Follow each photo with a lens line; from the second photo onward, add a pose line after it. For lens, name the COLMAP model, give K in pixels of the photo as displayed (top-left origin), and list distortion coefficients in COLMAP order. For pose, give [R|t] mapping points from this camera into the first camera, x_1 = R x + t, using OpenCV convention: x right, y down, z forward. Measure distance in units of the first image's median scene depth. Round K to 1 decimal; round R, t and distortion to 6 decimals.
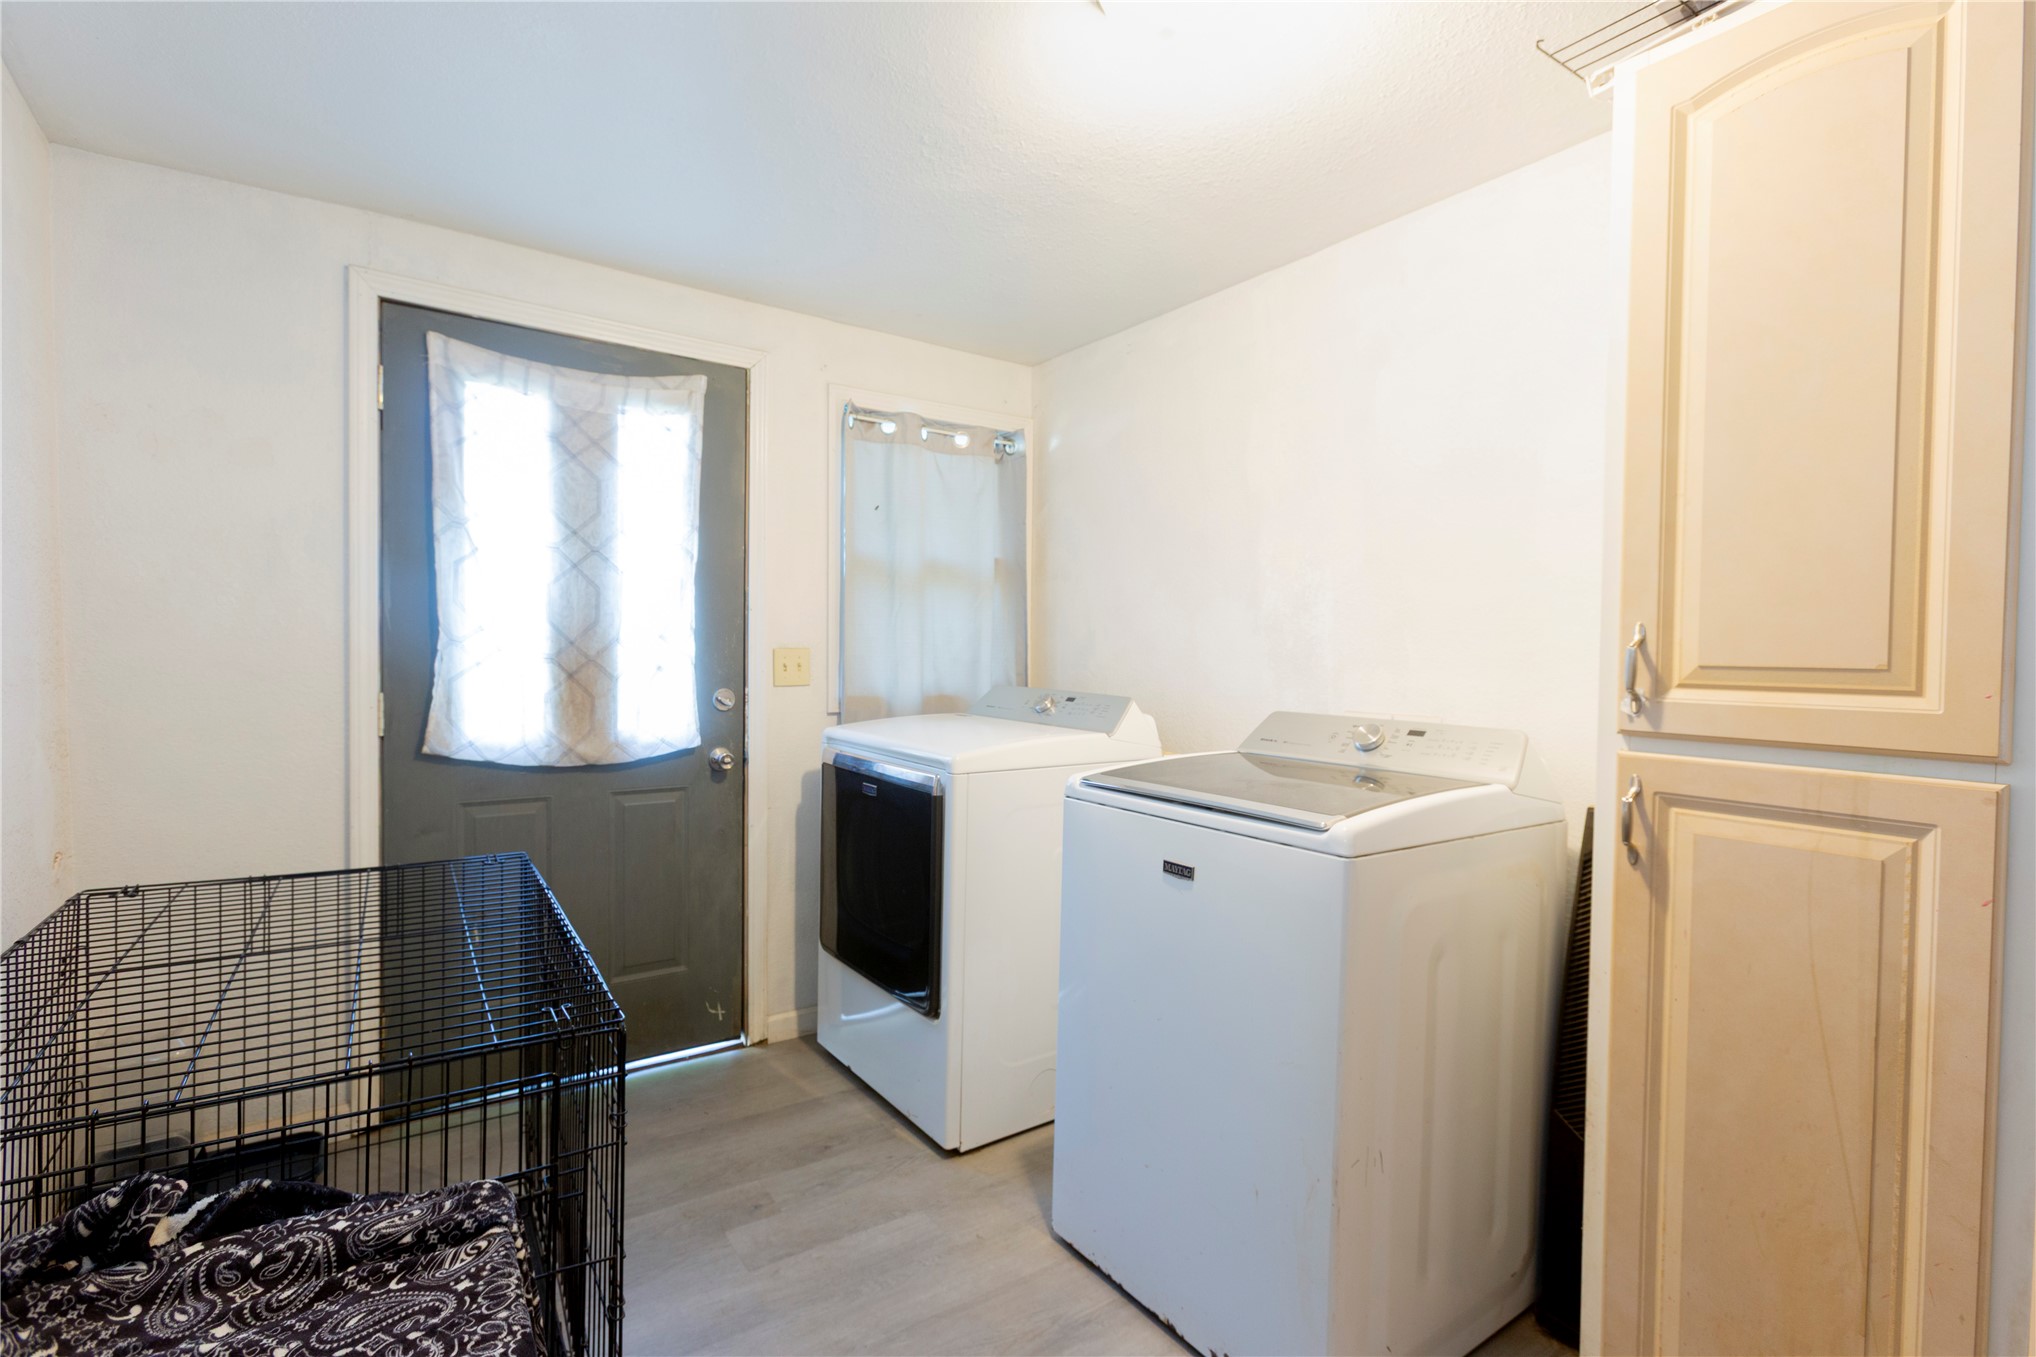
lens RADIAL K [[966.7, 0, 1007.9], [0, 966.7, 672.1], [0, 0, 1]] dist [-0.035251, 0.053190]
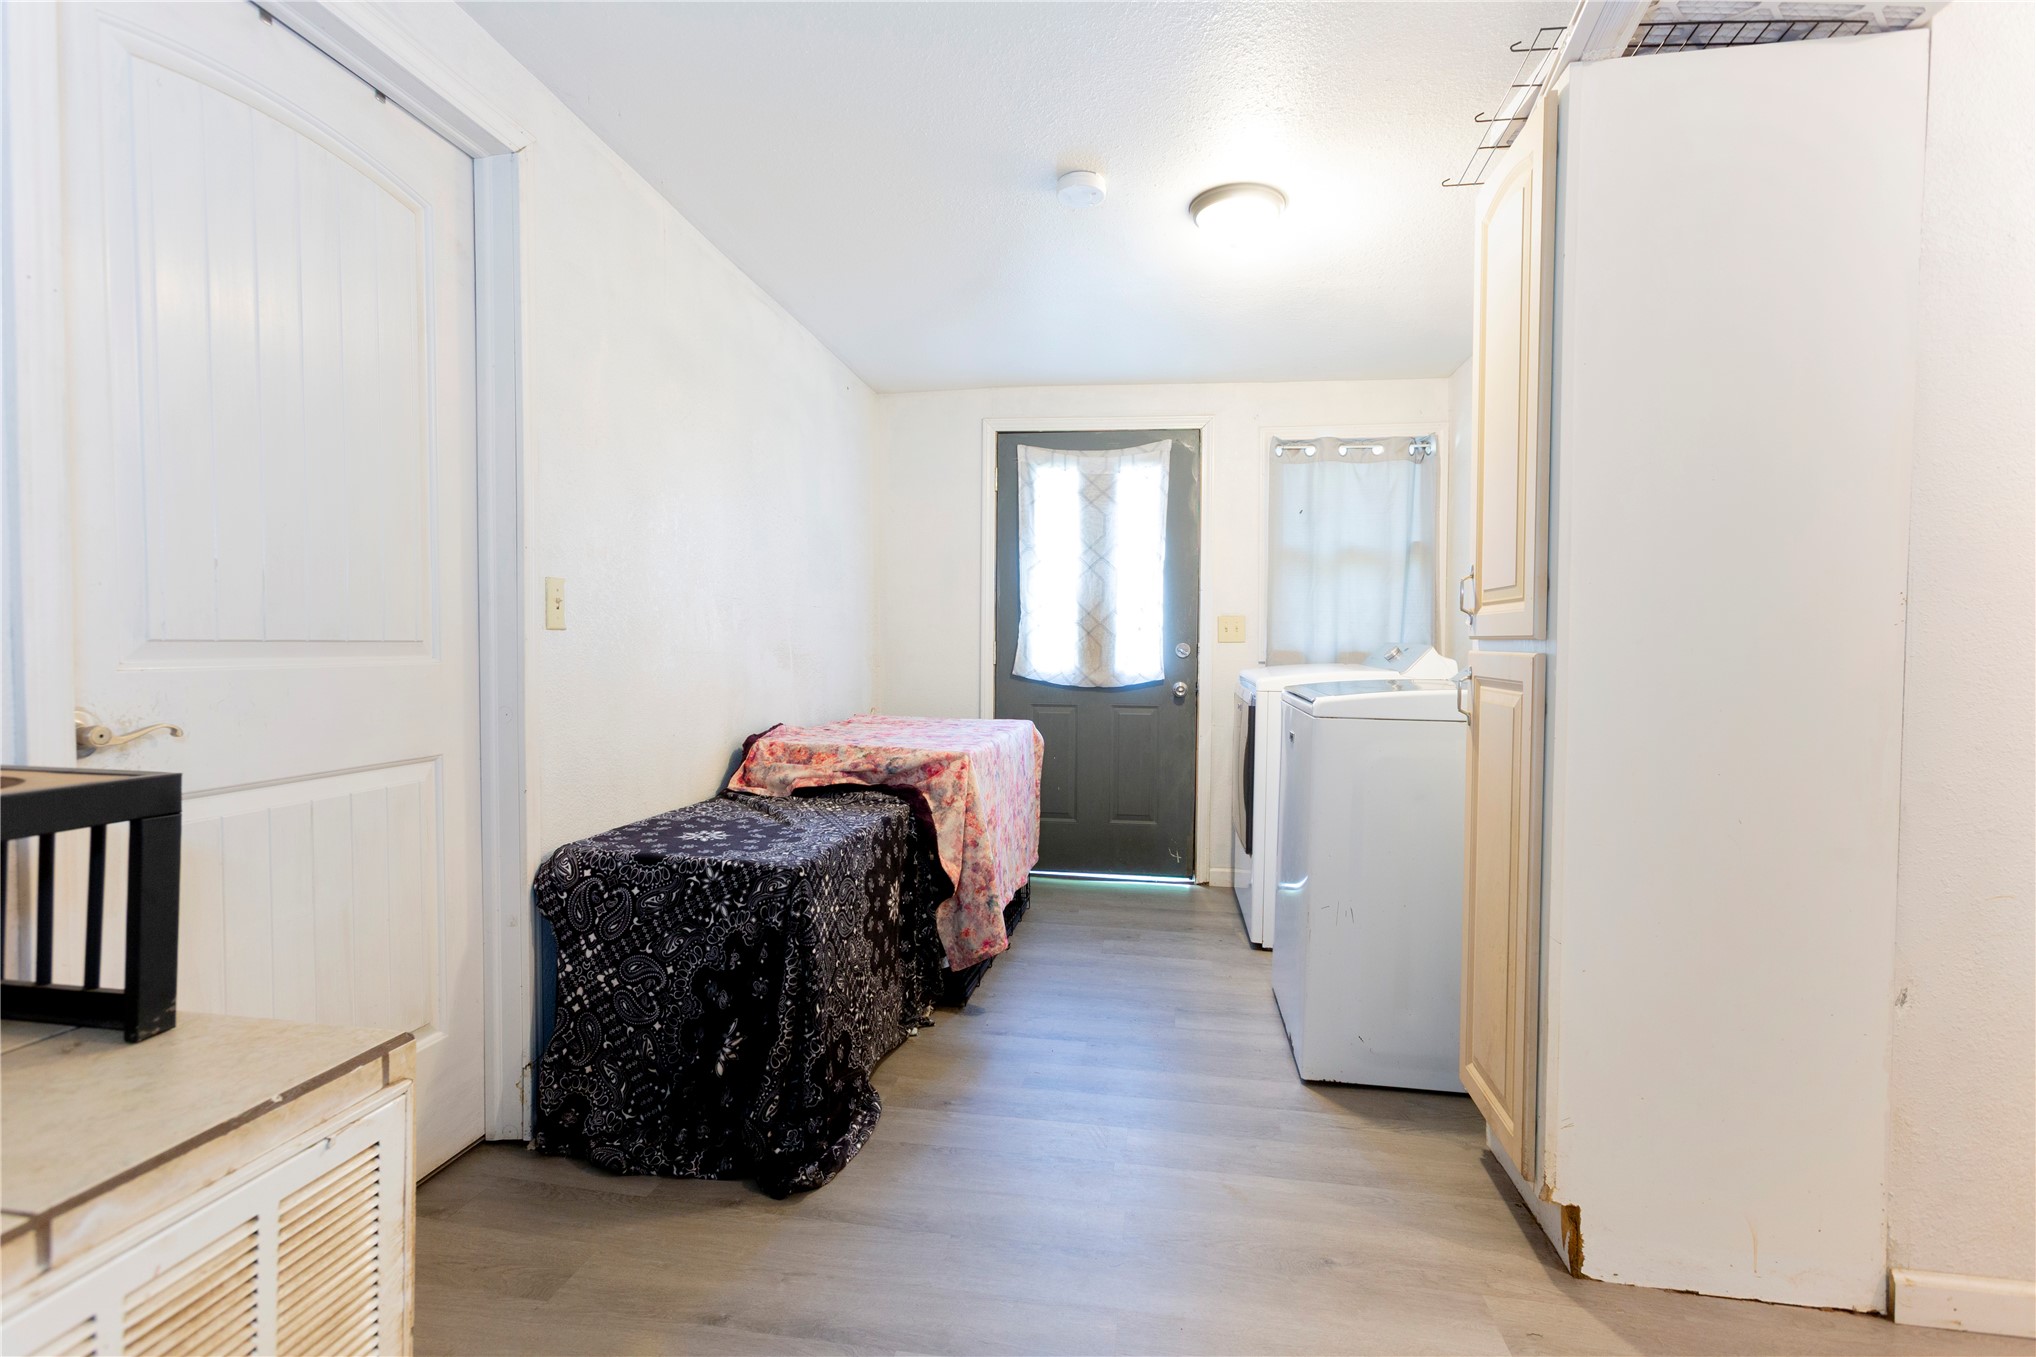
lens RADIAL K [[966.7, 0, 1007.9], [0, 966.7, 672.1], [0, 0, 1]] dist [-0.035251, 0.053190]
pose [[0.719254, 0.015272, -0.694580, 0.595878], [-0.014290, 0.999872, 0.007188, 0.059226], [0.694601, 0.004756, 0.719380, -0.298292]]
